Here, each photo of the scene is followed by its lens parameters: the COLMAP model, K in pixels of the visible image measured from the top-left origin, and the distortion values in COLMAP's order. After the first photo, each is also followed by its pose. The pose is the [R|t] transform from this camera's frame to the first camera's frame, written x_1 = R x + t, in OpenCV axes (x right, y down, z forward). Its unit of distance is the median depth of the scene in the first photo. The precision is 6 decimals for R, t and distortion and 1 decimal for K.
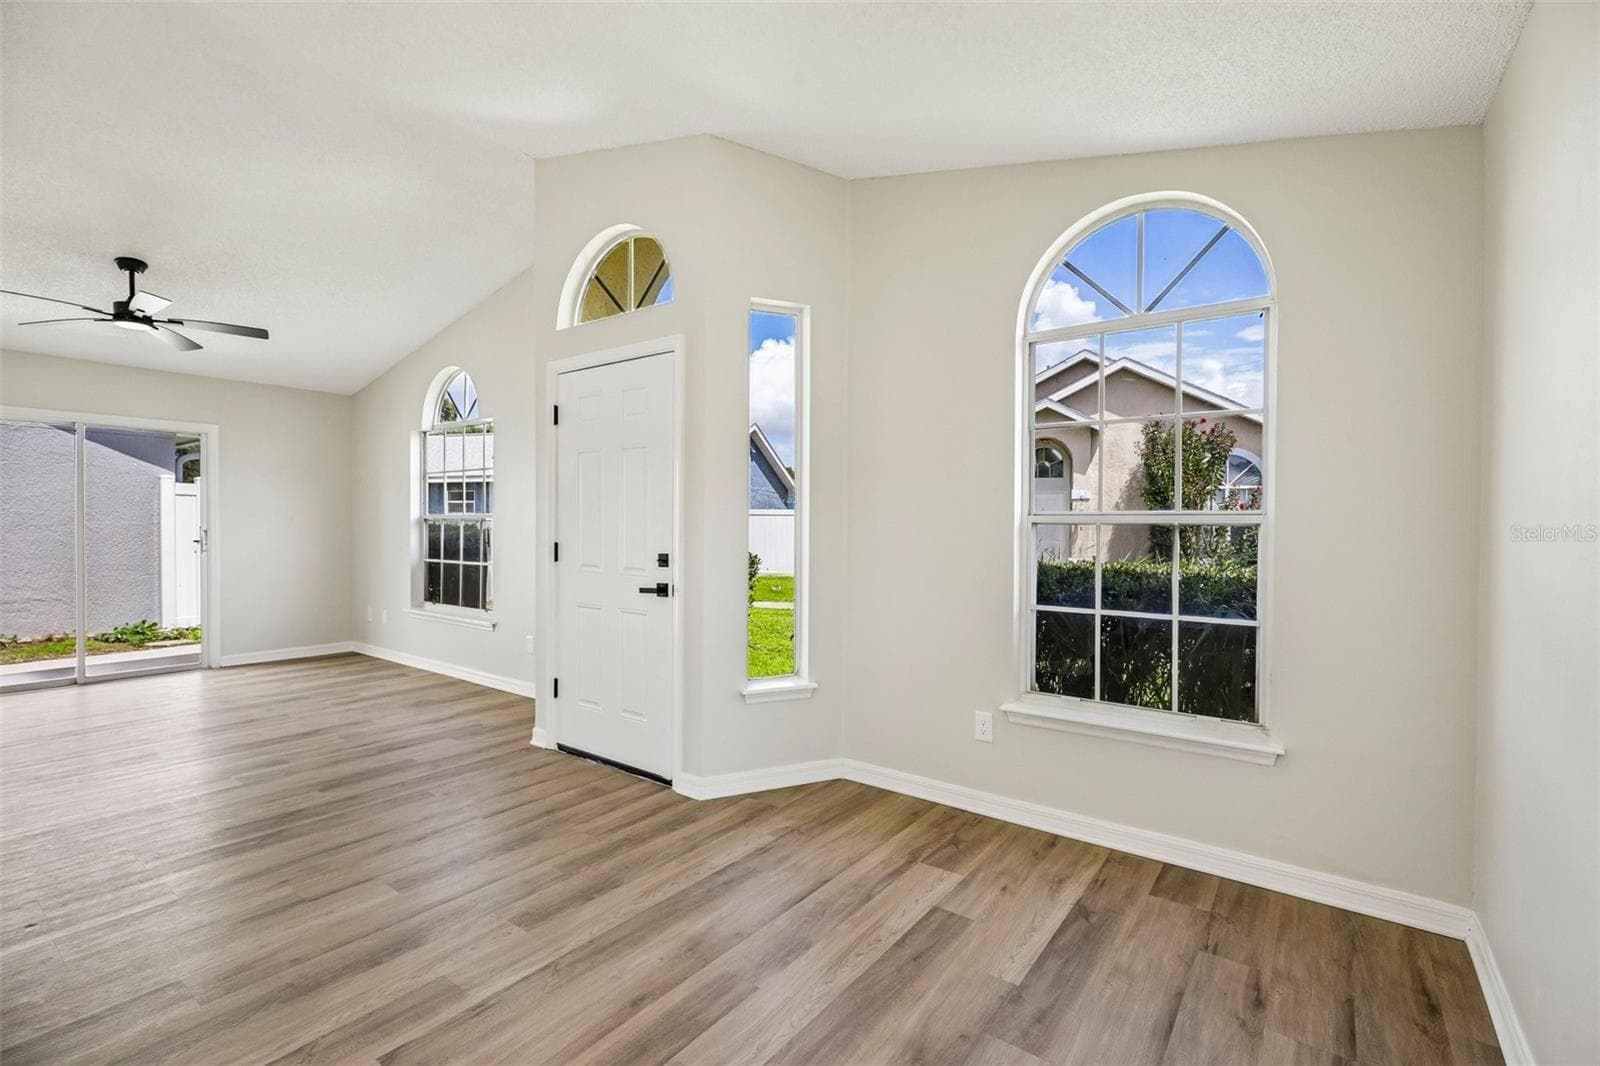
lens RADIAL K [[711.9, 0, 798.1], [0, 711.9, 530.9], [0, 0, 1]] dist [0.000049, -0.000007]
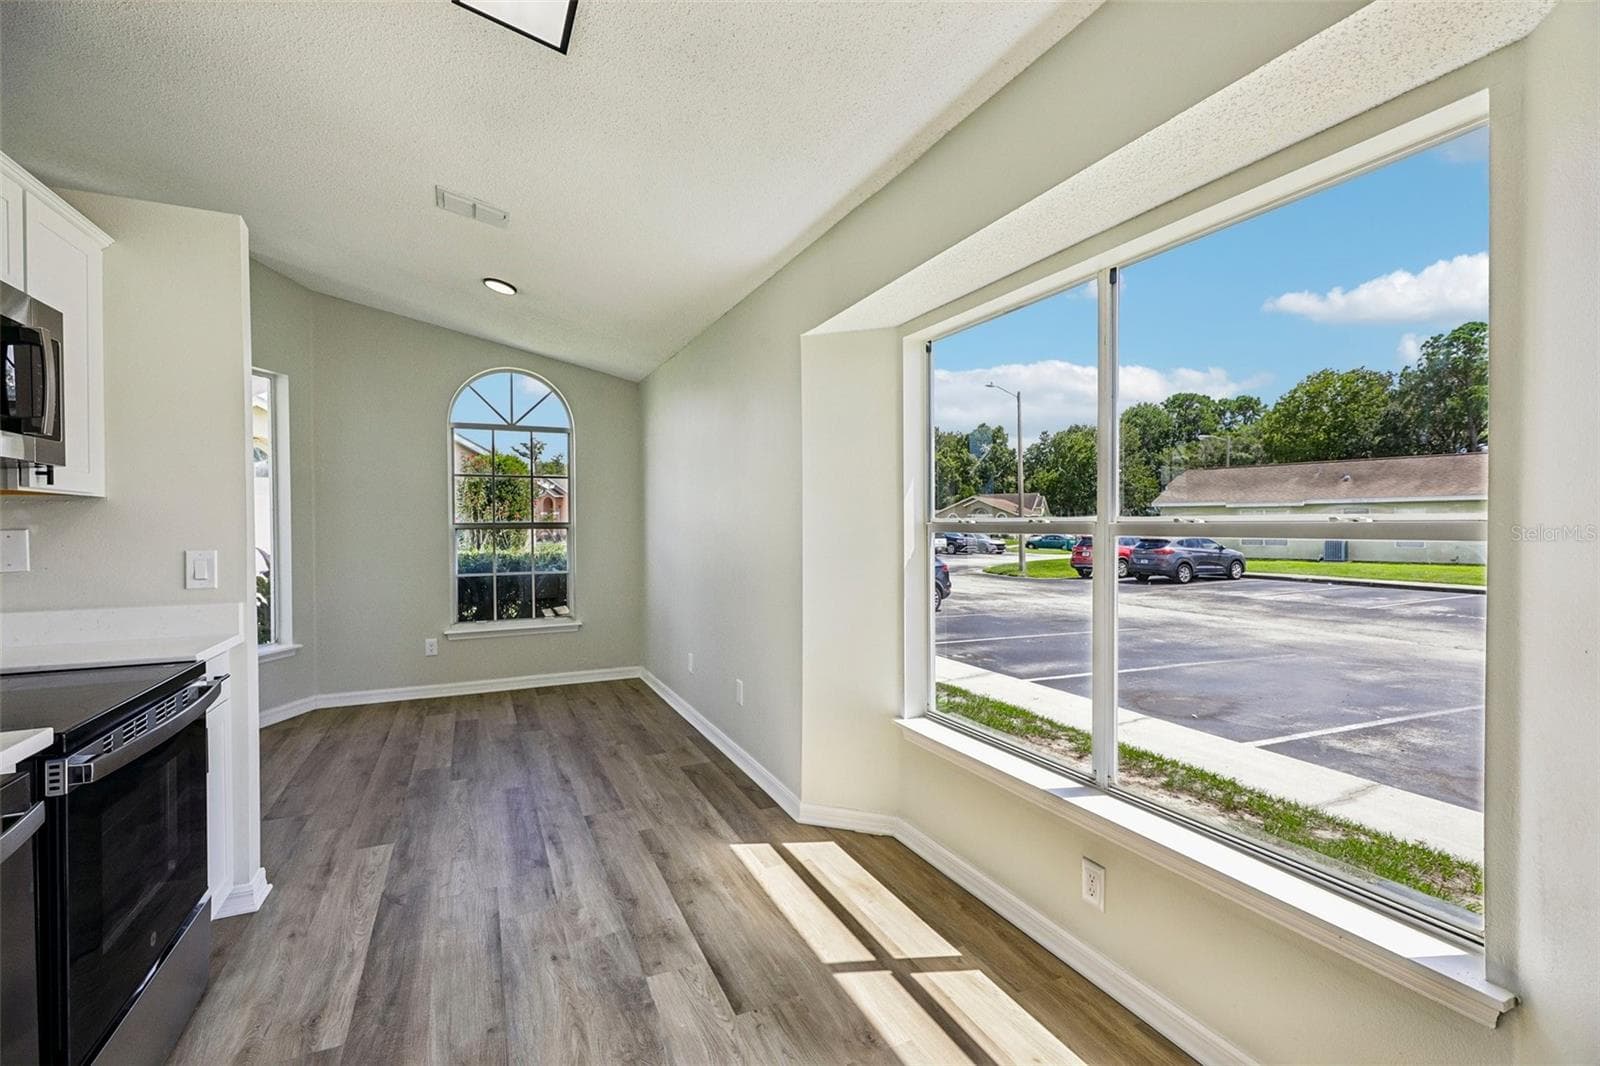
lens RADIAL K [[711.9, 0, 797.8], [0, 711.9, 530.3], [0, 0, 1]] dist [0.000049, -0.000007]
pose [[0.482480, -0.018829, 0.875705, -1.166724], [0.017013, 0.999782, 0.012123, -0.019484], [-0.875742, 0.009050, 0.482695, -0.873107]]
